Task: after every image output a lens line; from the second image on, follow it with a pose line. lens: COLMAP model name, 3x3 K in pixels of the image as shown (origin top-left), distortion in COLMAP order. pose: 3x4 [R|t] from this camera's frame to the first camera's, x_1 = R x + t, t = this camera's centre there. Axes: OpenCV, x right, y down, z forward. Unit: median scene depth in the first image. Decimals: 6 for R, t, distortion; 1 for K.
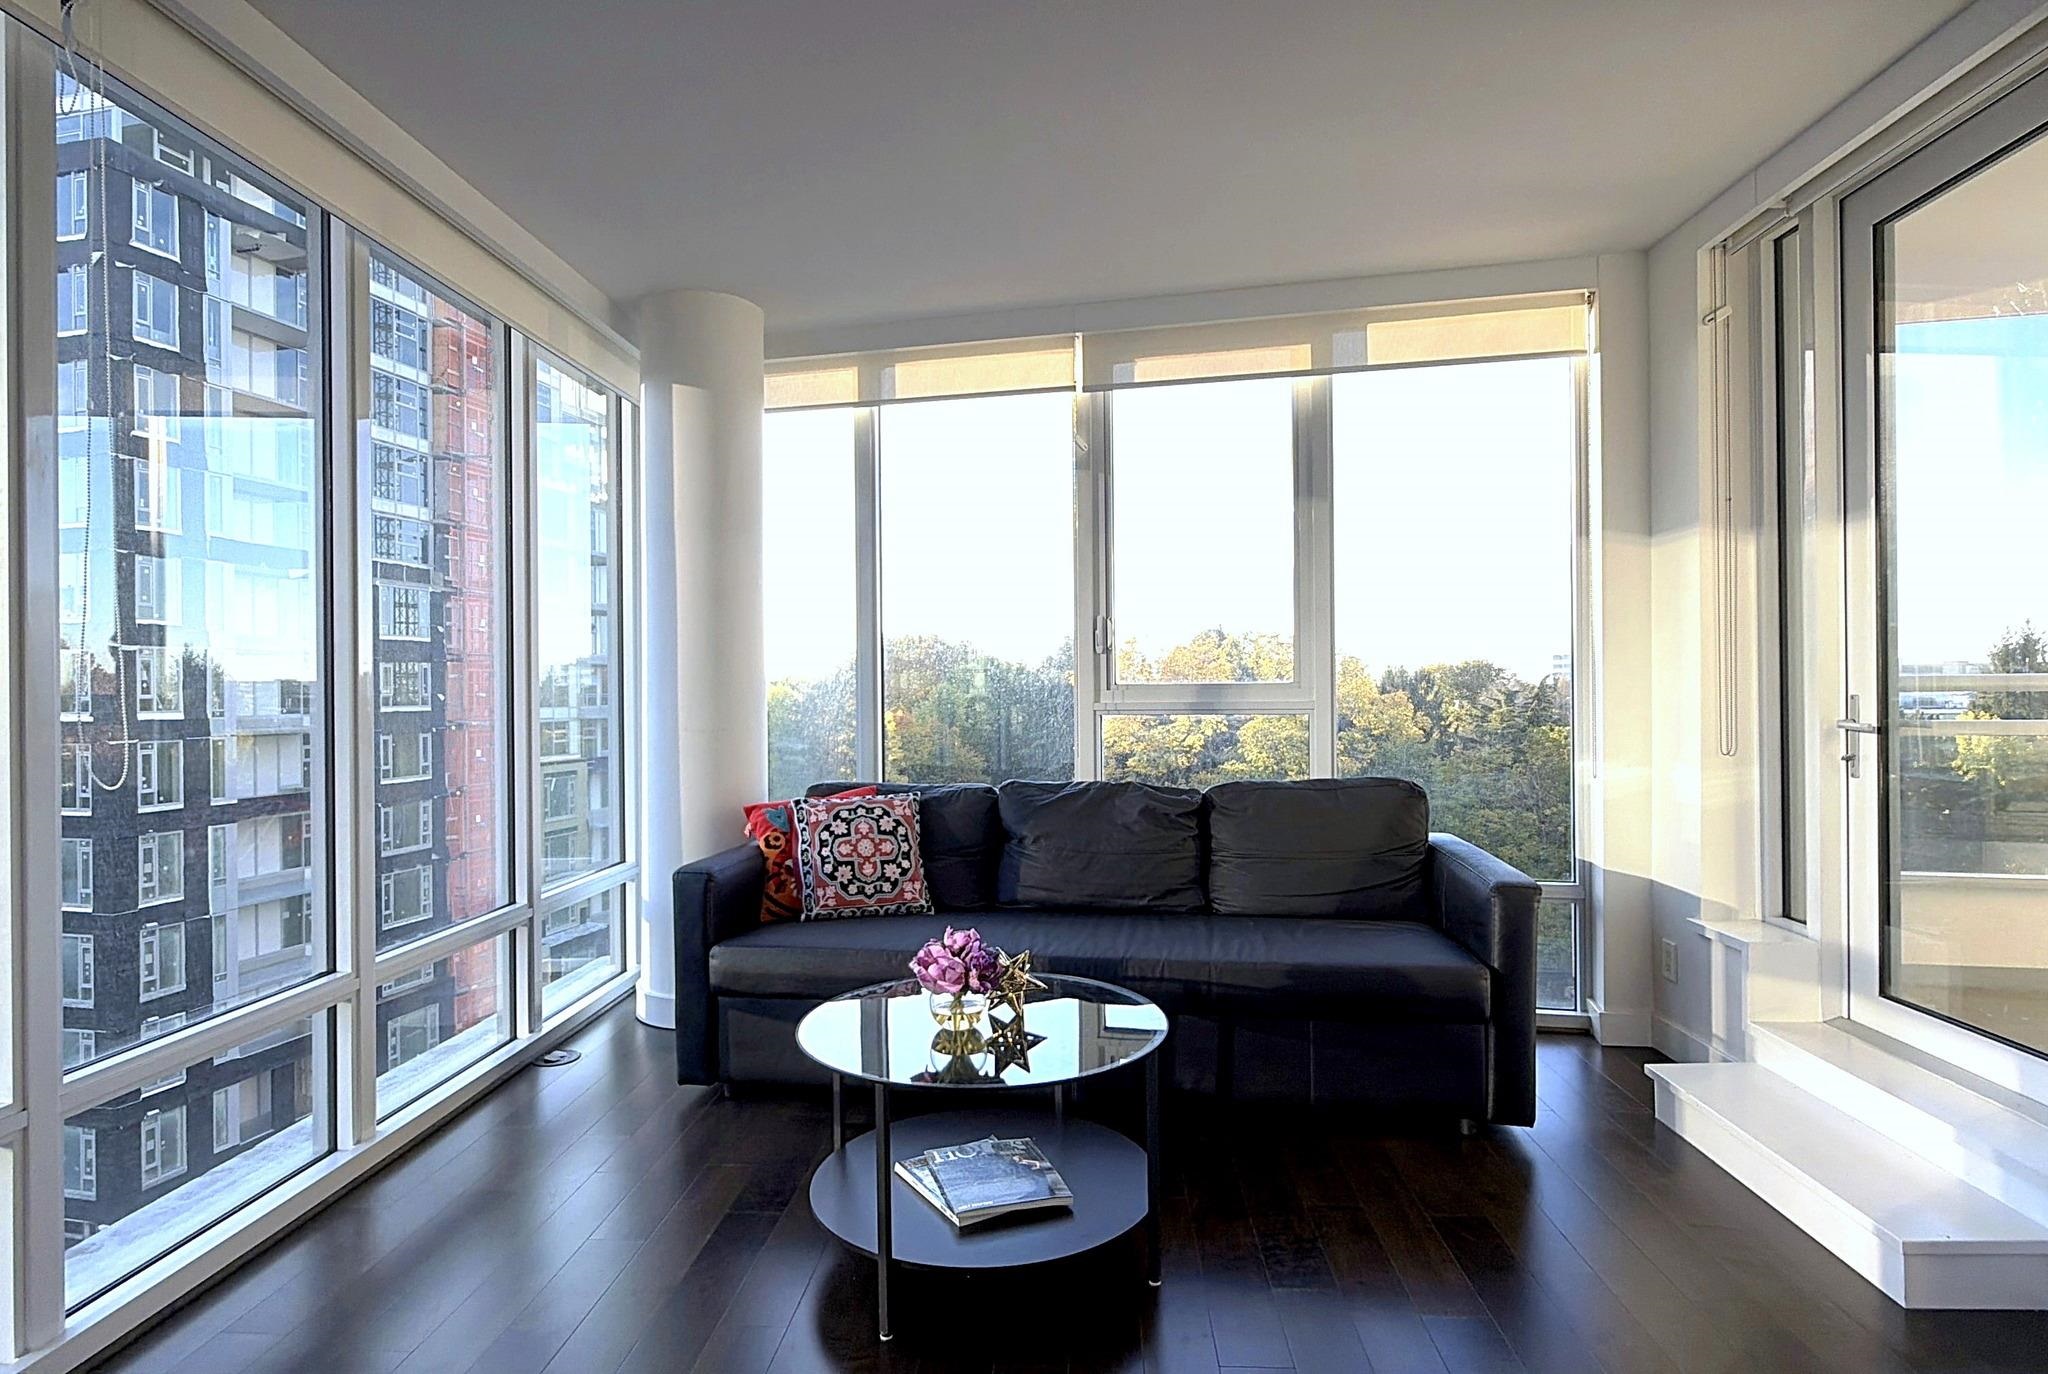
lens RADIAL K [[1091.7, 0, 1024.0], [0, 1091.7, 687.0], [0, 0, 1]] dist [0.004432, 0.000089]
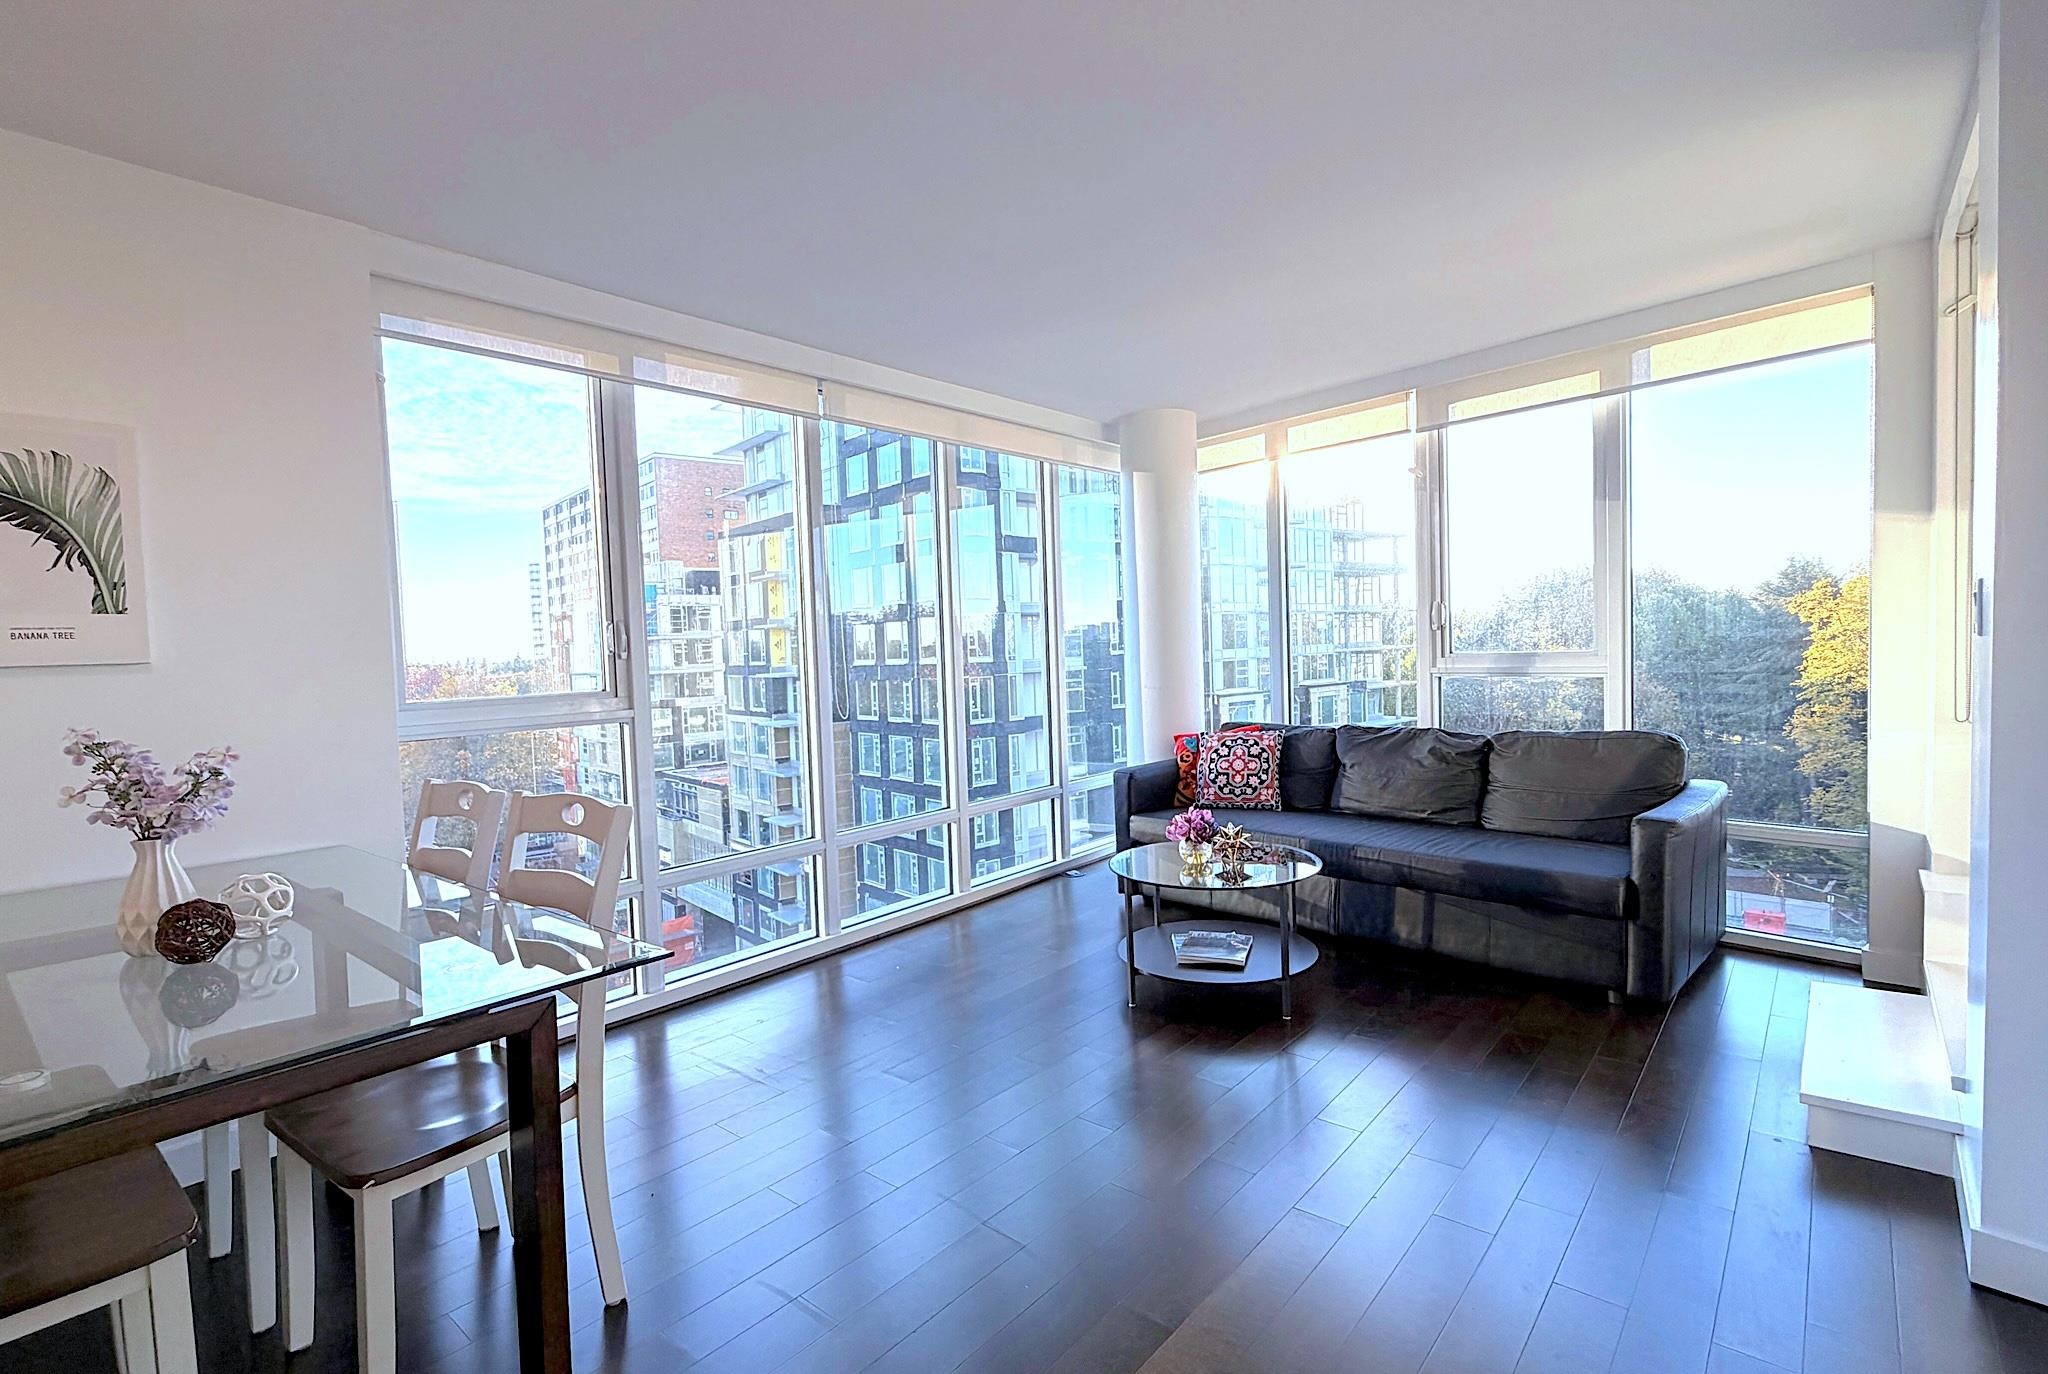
lens RADIAL K [[981.6, 0, 1024.0], [0, 981.6, 687.0], [0, 0, 1]] dist [-0.000403, 0.000573]
pose [[0.803222, 0.009417, -0.595605, 0.432046], [0.027411, 0.998231, 0.052750, -0.043941], [0.595049, -0.058696, 0.801543, -0.284566]]
